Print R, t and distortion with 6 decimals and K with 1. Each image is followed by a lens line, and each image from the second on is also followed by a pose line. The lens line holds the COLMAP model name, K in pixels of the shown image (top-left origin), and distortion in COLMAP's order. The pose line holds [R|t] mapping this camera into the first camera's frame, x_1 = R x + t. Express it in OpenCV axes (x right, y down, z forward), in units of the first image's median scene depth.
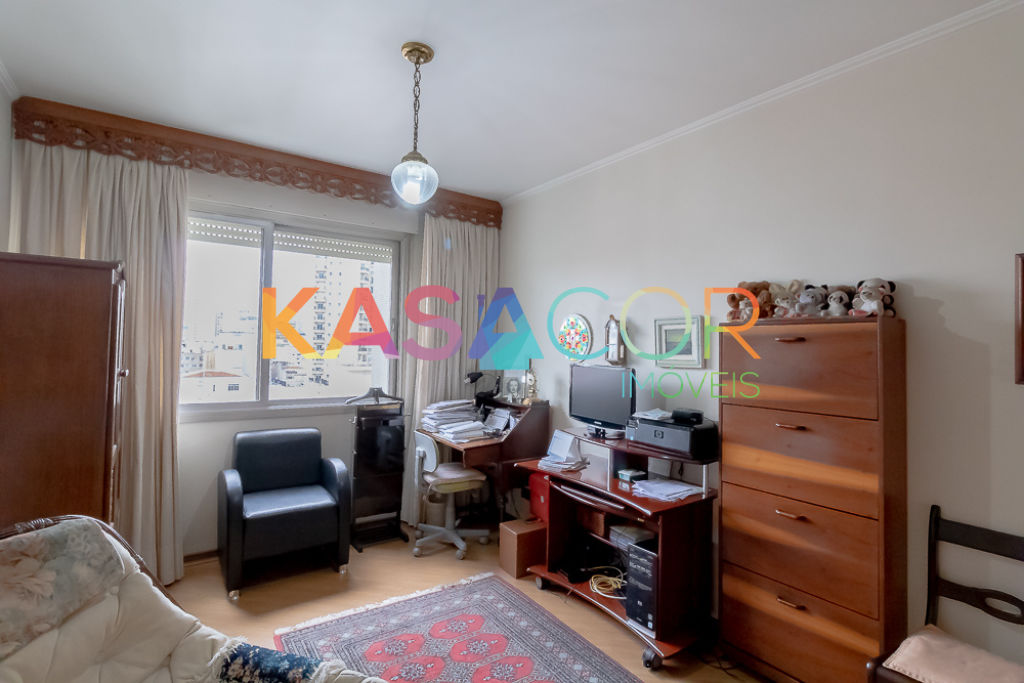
lens RADIAL K [[497.0, 0, 510.8], [0, 497.0, 339.9], [0, 0, 1]] dist [0.002927, -0.002550]
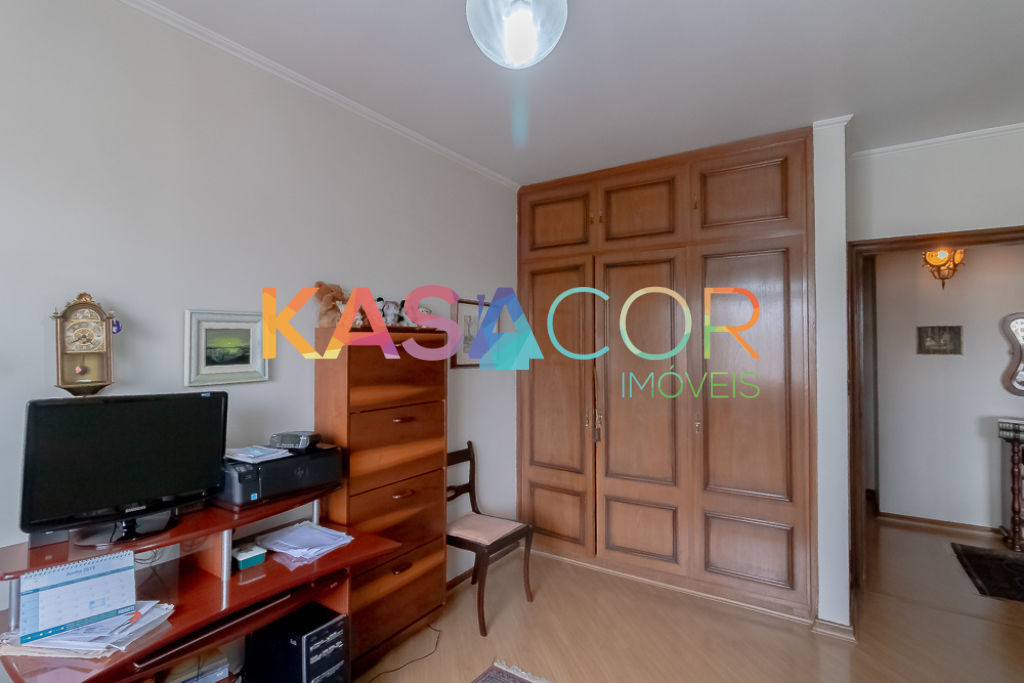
lens RADIAL K [[497.0, 0, 515.6], [0, 497.0, 338.5], [0, 0, 1]] dist [0.002927, -0.002550]
pose [[-0.367277, -0.003756, 0.930104, -0.503161], [-0.026609, 0.999625, -0.006470, -0.014459], [-0.929731, -0.027126, -0.367239, 0.952846]]
